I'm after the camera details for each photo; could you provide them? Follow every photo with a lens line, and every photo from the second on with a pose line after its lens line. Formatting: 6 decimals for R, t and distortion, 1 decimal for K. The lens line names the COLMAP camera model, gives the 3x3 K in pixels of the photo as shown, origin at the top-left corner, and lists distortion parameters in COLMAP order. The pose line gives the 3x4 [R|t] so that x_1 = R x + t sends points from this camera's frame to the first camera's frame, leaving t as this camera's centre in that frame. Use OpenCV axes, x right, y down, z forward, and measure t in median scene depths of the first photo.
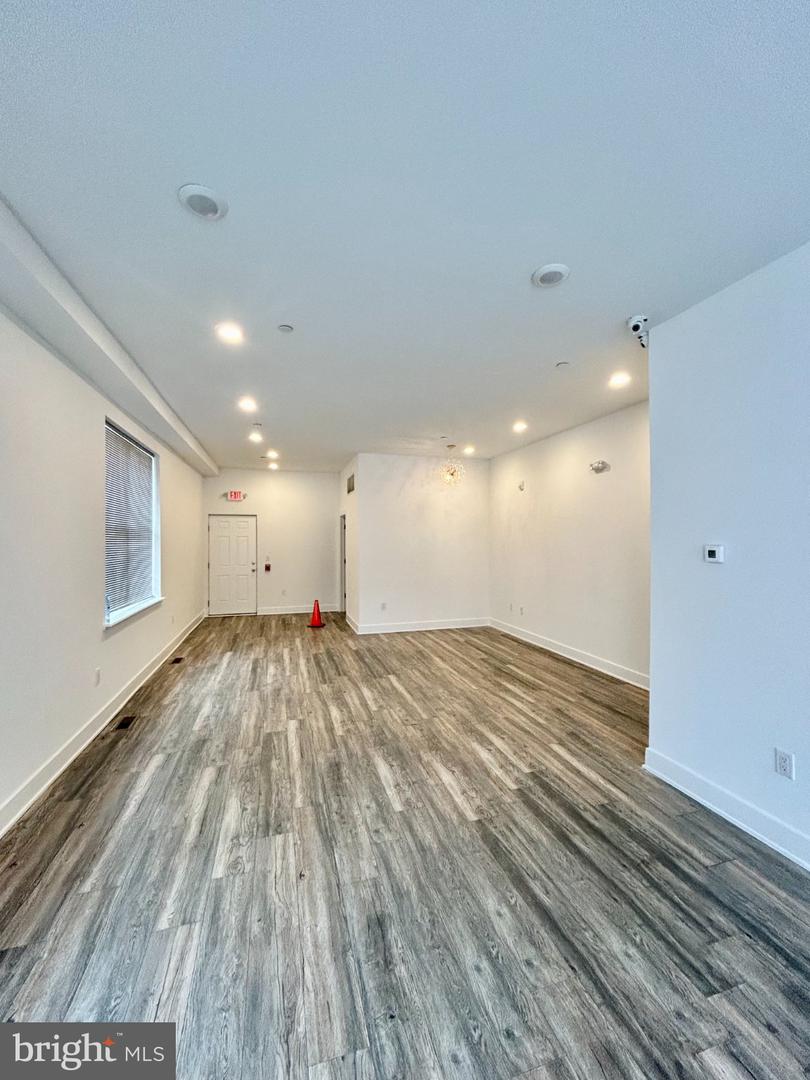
lens RADIAL K [[436.5, 0, 407.6], [0, 436.5, 540.8], [0, 0, 1]] dist [-0.001512, 0.000524]
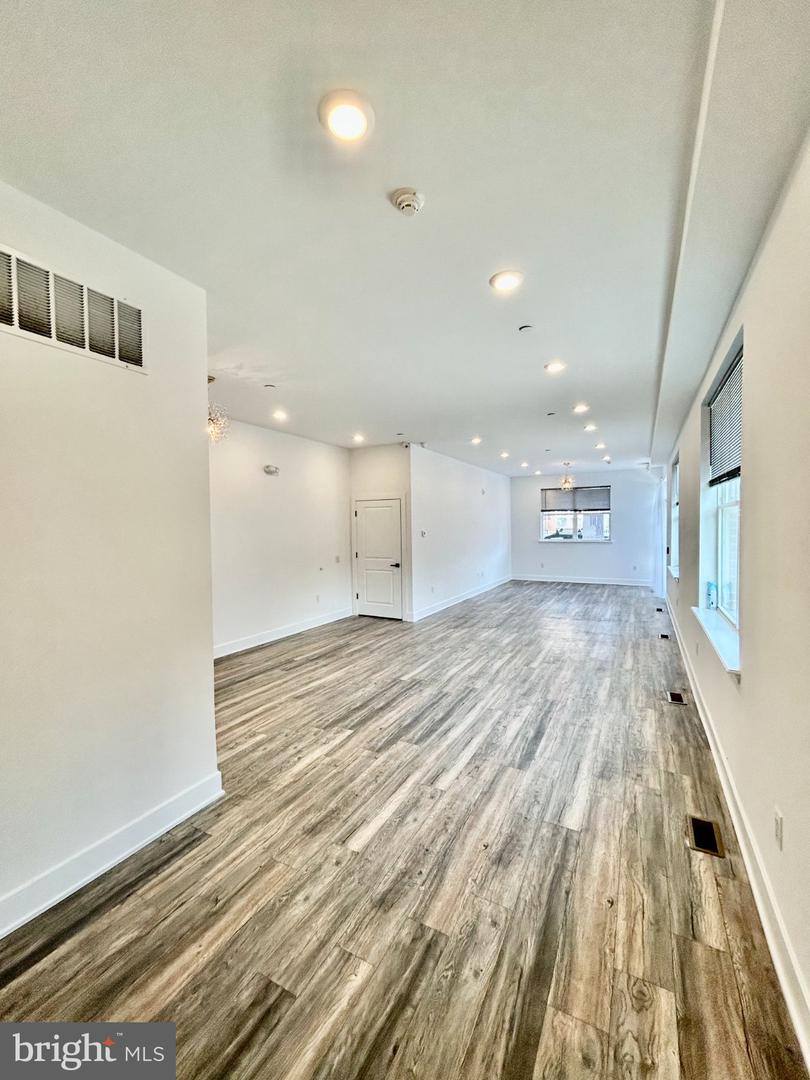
lens RADIAL K [[436.5, 0, 400.9], [0, 436.5, 535.9], [0, 0, 1]] dist [-0.001512, 0.000524]
pose [[-0.700098, -0.005109, 0.714029, -0.769773], [0.017882, 0.999535, 0.024684, -0.015972], [-0.713823, 0.030049, -0.699681, 1.831022]]
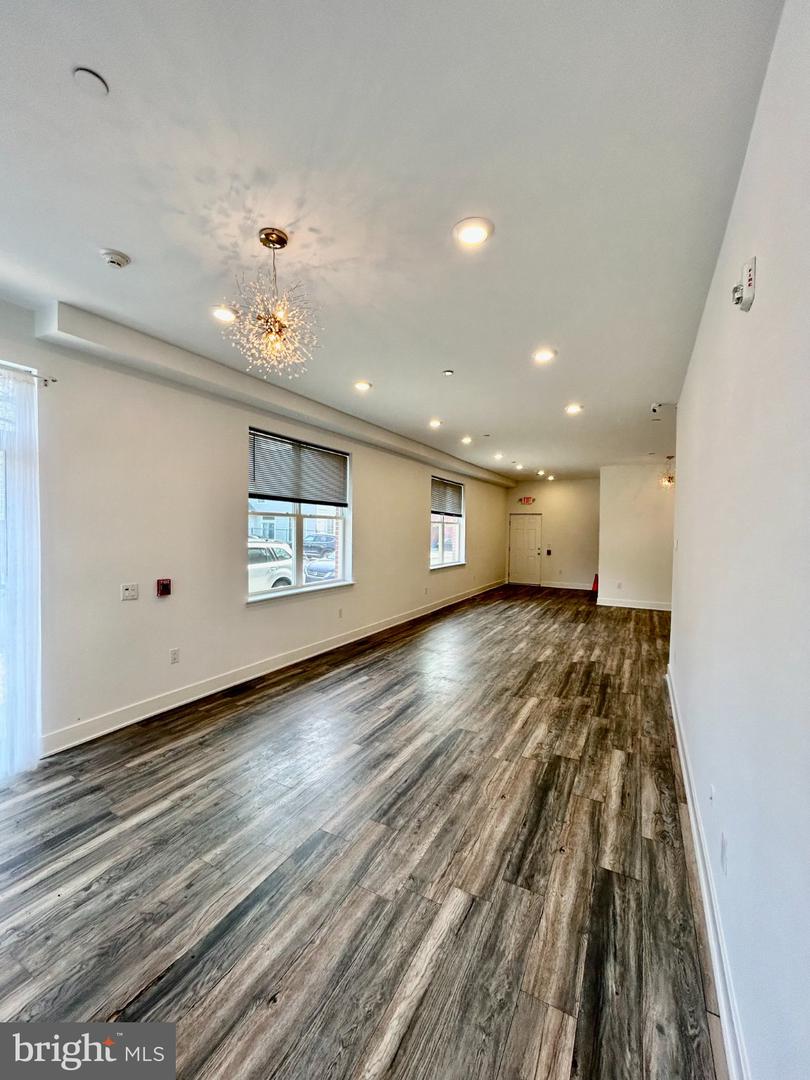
lens RADIAL K [[436.5, 0, 404.1], [0, 436.5, 535.7], [0, 0, 1]] dist [-0.001512, 0.000524]
pose [[0.702468, 0.021678, -0.711385, 1.129918], [-0.018001, 0.999757, 0.012690, -0.002823], [0.711488, 0.003891, 0.702688, -0.945321]]
